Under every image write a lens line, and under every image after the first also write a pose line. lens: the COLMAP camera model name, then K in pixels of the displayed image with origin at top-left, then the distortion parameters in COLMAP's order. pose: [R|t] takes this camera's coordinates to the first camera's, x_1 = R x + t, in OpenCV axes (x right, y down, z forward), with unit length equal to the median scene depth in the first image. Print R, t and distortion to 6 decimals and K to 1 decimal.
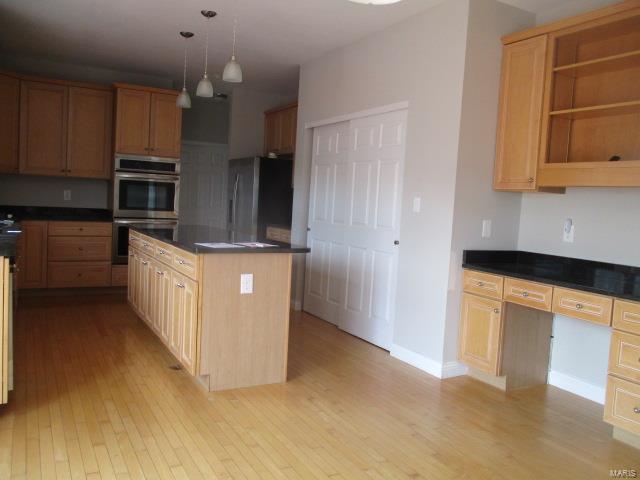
lens RADIAL K [[537.3, 0, 320.0], [0, 537.3, 240.0], [0, 0, 1]] dist [-0.005579, -0.009131]
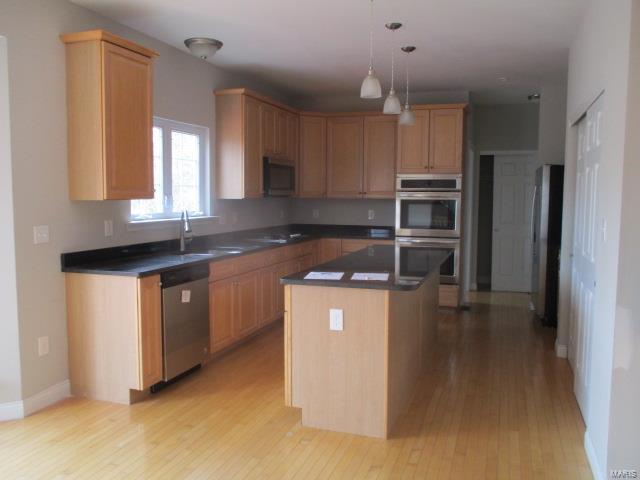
lens RADIAL K [[537.3, 0, 320.0], [0, 537.3, 240.0], [0, 0, 1]] dist [-0.005579, -0.009131]
pose [[0.679851, 0.017557, -0.733140, 0.351847], [-0.028130, 0.999602, -0.002148, -0.035411], [0.732811, 0.022083, 0.680074, 0.238835]]
